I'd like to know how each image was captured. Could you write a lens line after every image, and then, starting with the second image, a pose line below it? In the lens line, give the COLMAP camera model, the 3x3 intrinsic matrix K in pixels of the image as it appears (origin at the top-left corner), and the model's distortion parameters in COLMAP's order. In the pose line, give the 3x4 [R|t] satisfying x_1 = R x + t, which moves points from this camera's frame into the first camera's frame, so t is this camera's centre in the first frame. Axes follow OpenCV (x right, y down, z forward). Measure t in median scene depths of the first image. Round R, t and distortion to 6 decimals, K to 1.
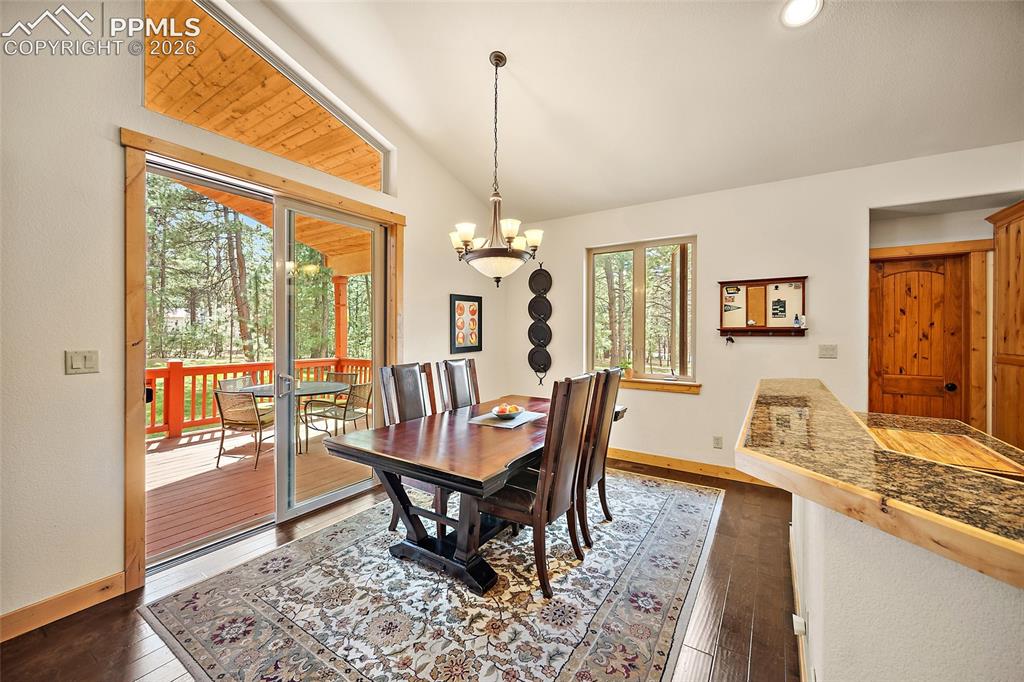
lens RADIAL K [[402.2, 0, 508.2], [0, 402.2, 334.8], [0, 0, 1]] dist [0.000153, 0.001549]
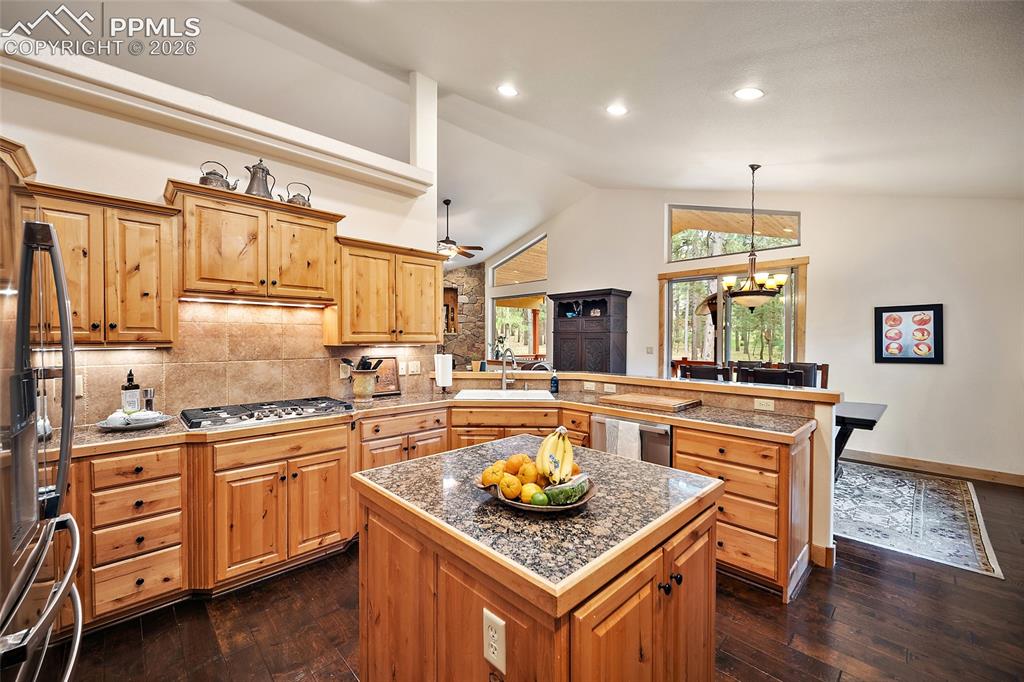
lens RADIAL K [[402.2, 0, 510.4], [0, 402.2, 342.8], [0, 0, 1]] dist [0.000153, 0.001549]
pose [[-0.222275, 0.007282, -0.974957, 1.394877], [-0.012395, 0.999870, 0.010294, -0.006124], [0.974905, 0.014372, -0.222156, 0.343788]]
